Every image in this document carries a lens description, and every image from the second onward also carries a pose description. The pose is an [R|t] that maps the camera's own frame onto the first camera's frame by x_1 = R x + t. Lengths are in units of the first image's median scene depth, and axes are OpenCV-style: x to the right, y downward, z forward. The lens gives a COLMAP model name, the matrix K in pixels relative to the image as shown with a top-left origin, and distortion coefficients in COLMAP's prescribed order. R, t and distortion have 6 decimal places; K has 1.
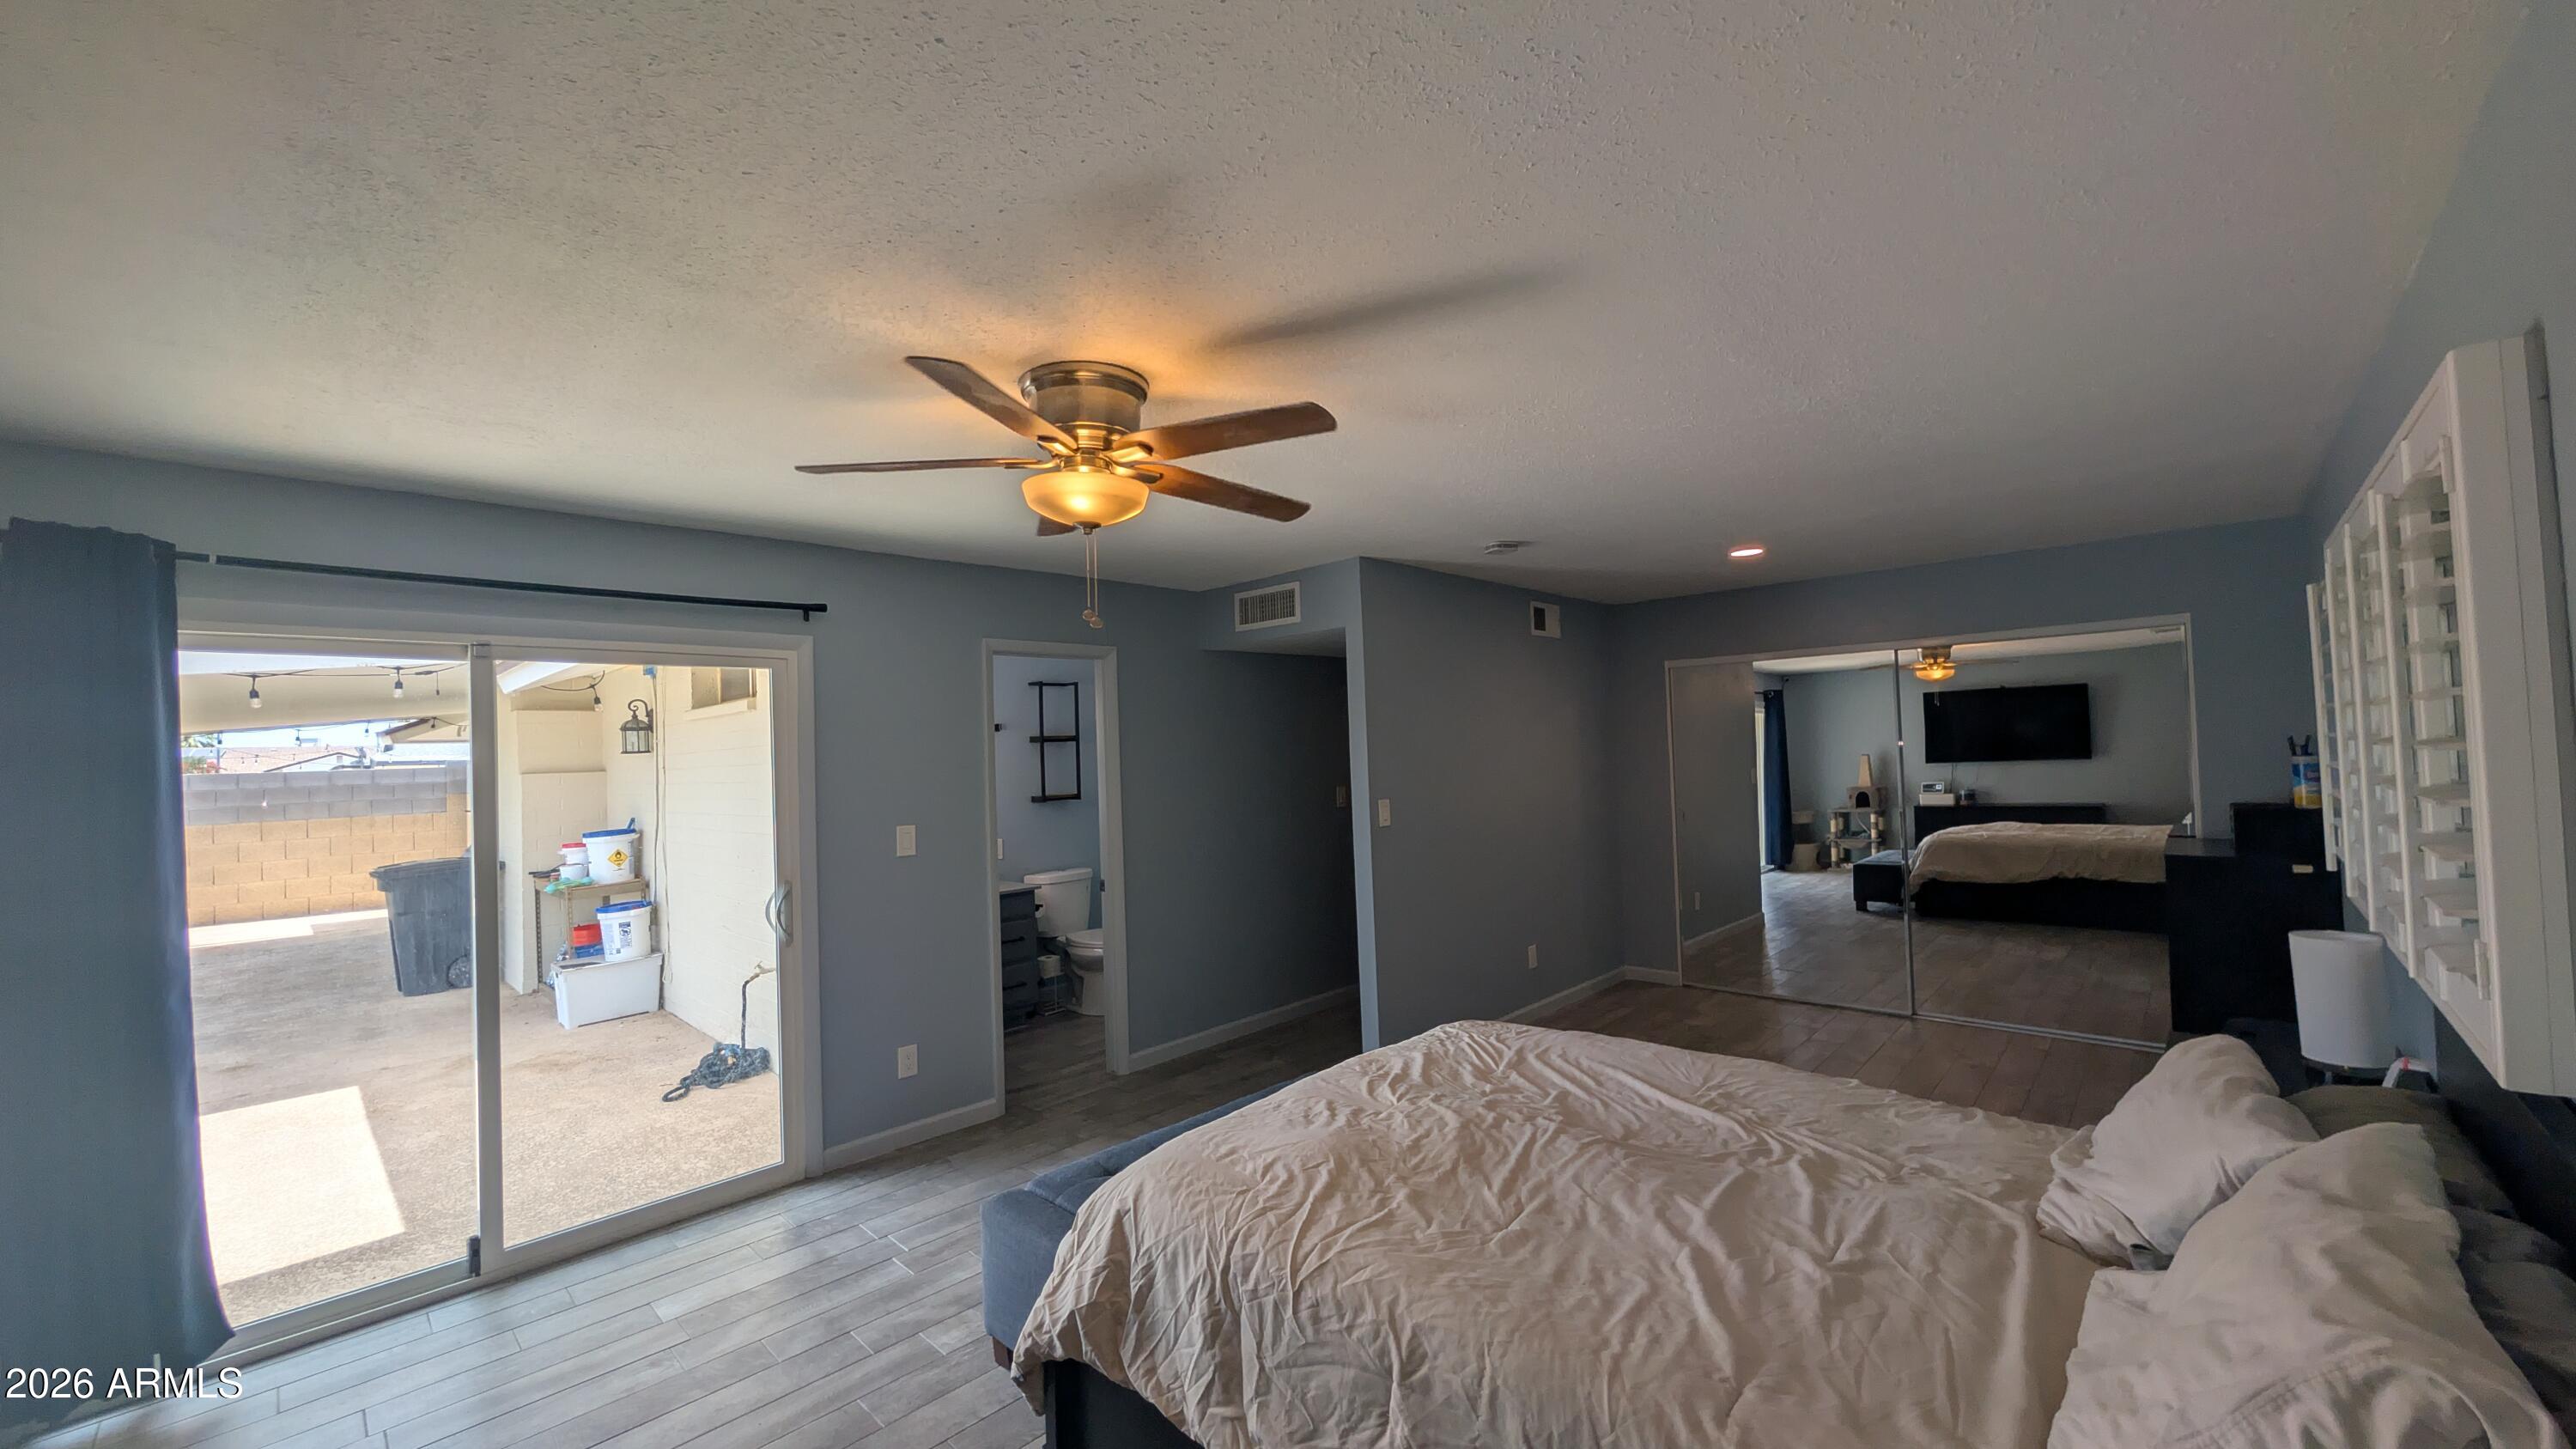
lens RADIAL K [[971.1, 0, 1284.2], [0, 971.1, 724.1], [0, 0, 1]] dist [-0.000479, 0.000094]
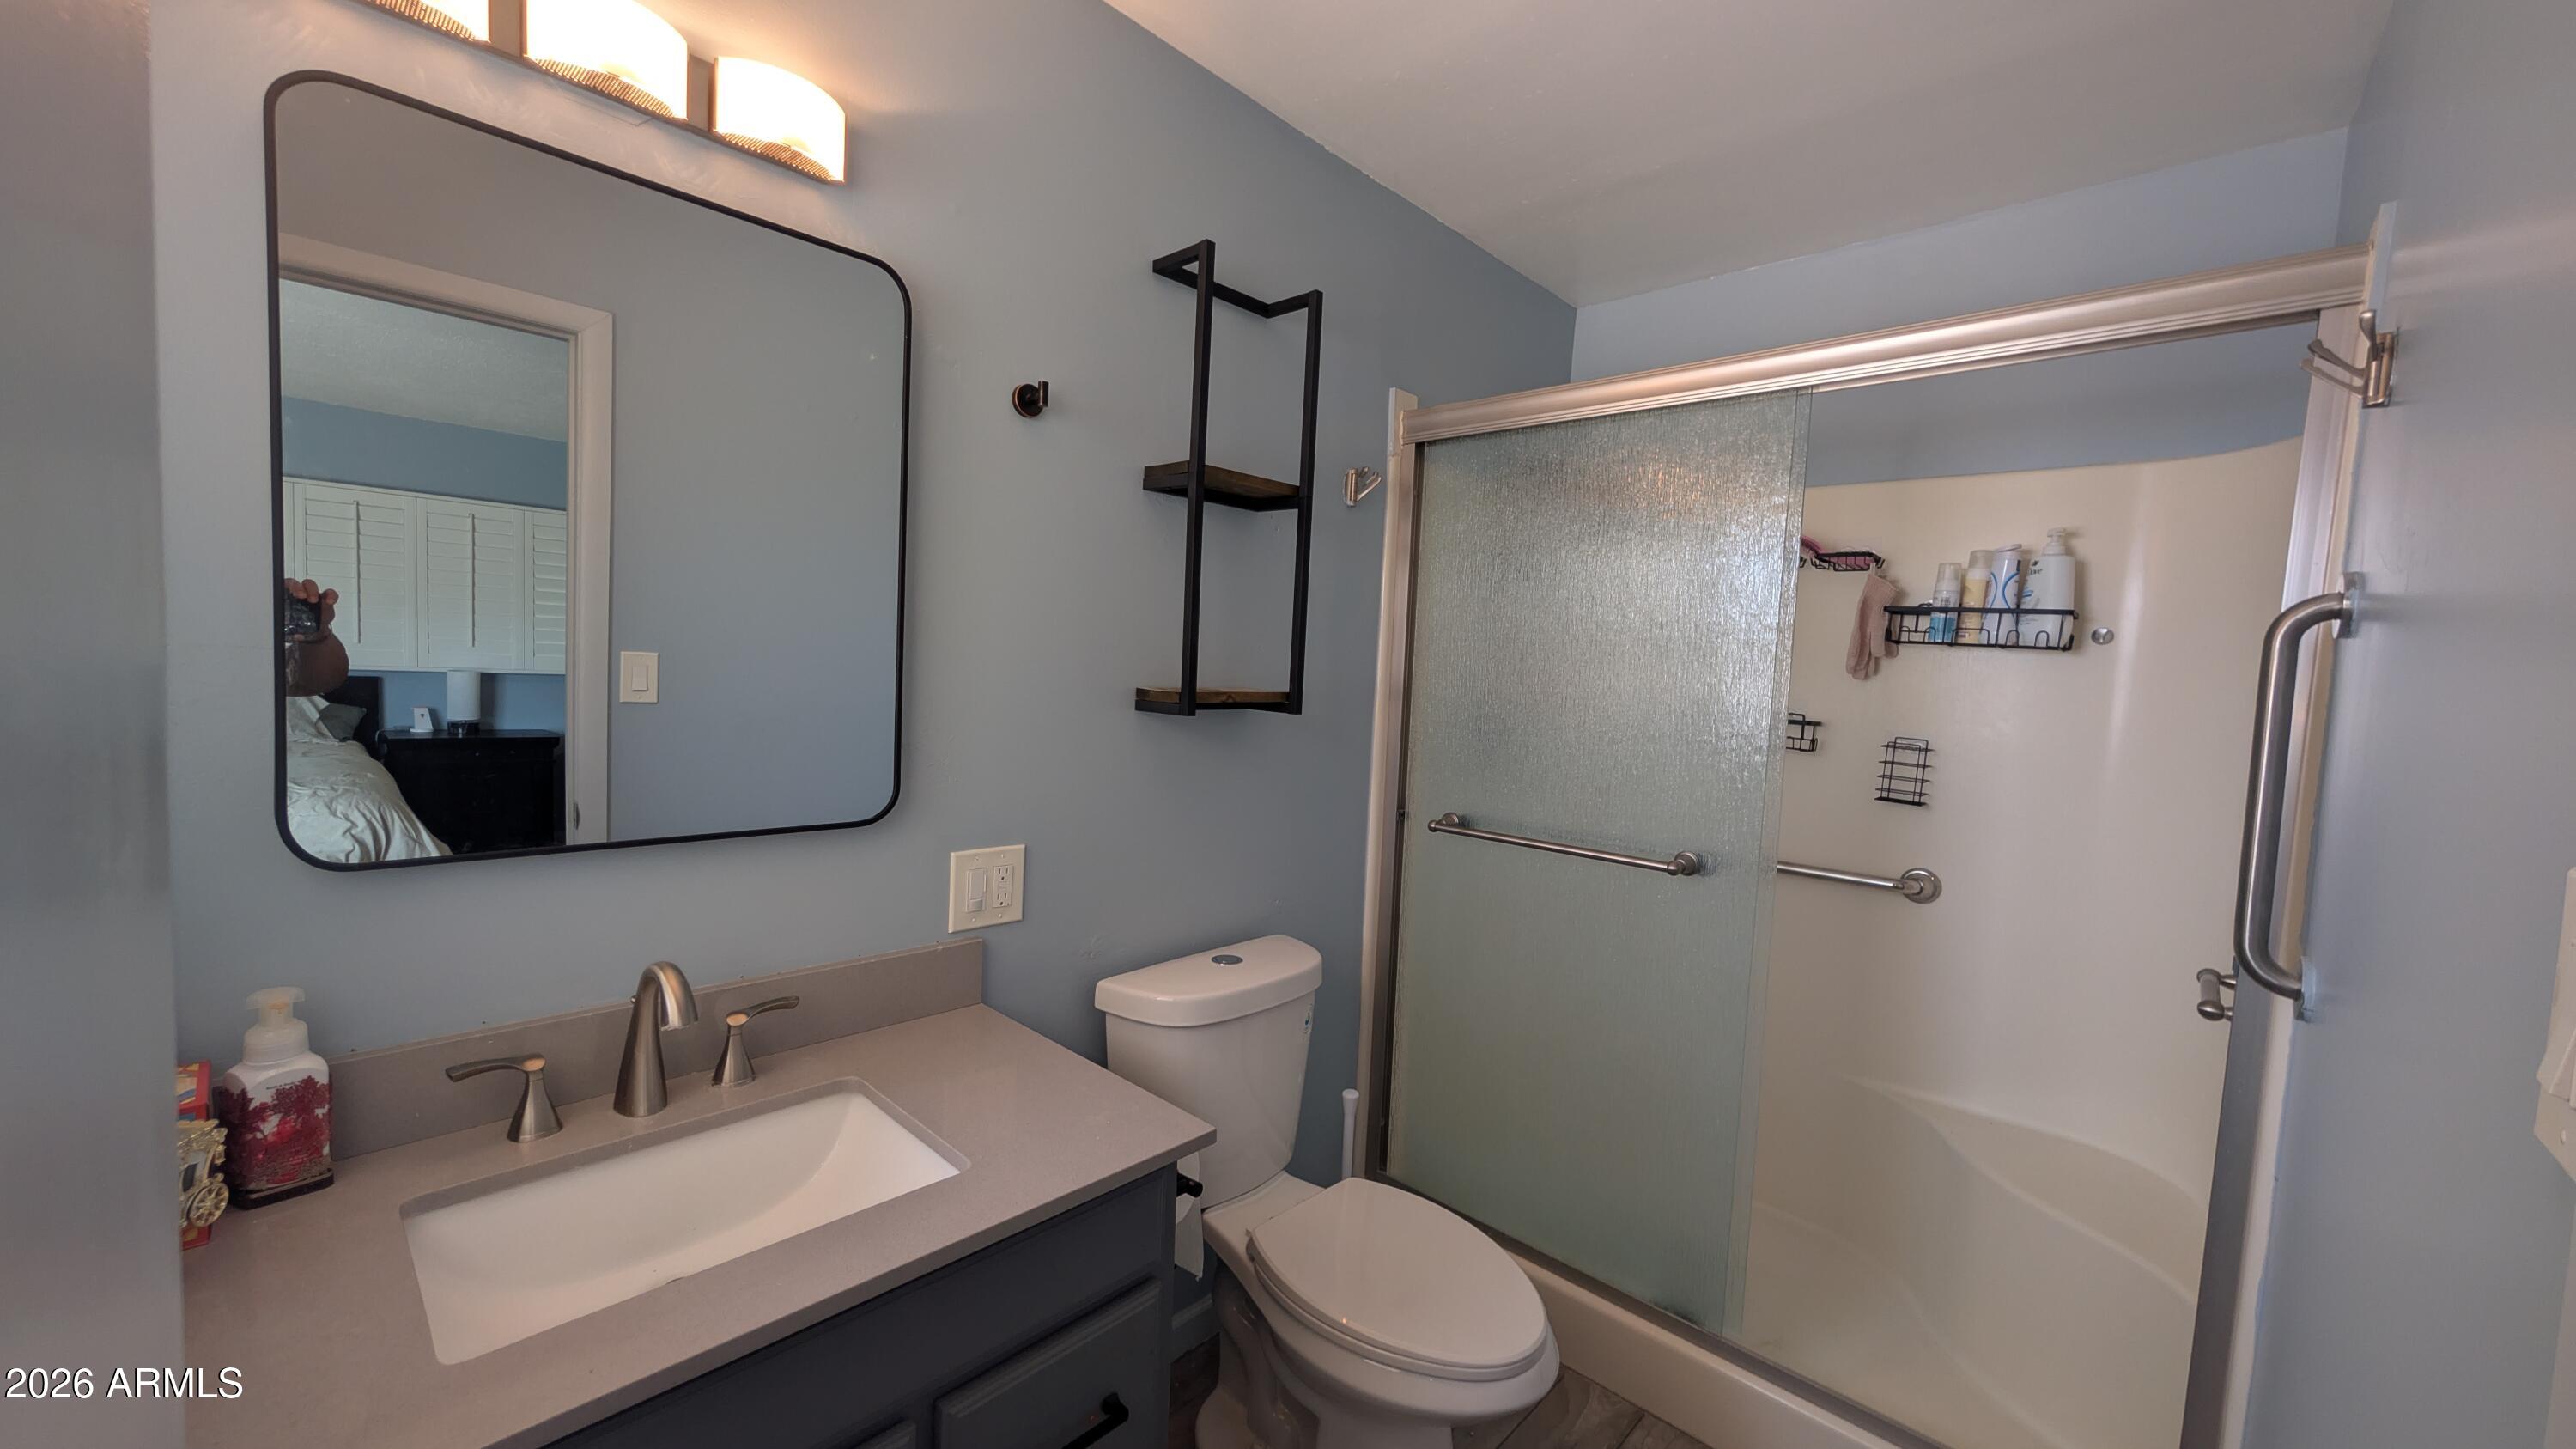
lens RADIAL K [[971.1, 0, 1288.9], [0, 971.1, 725.9], [0, 0, 1]] dist [-0.000479, 0.000094]
pose [[0.996675, 0.081414, 0.003191, -0.216464], [-0.081377, 0.992756, 0.088395, 0.056448], [0.004029, -0.088361, 0.996080, 0.720872]]
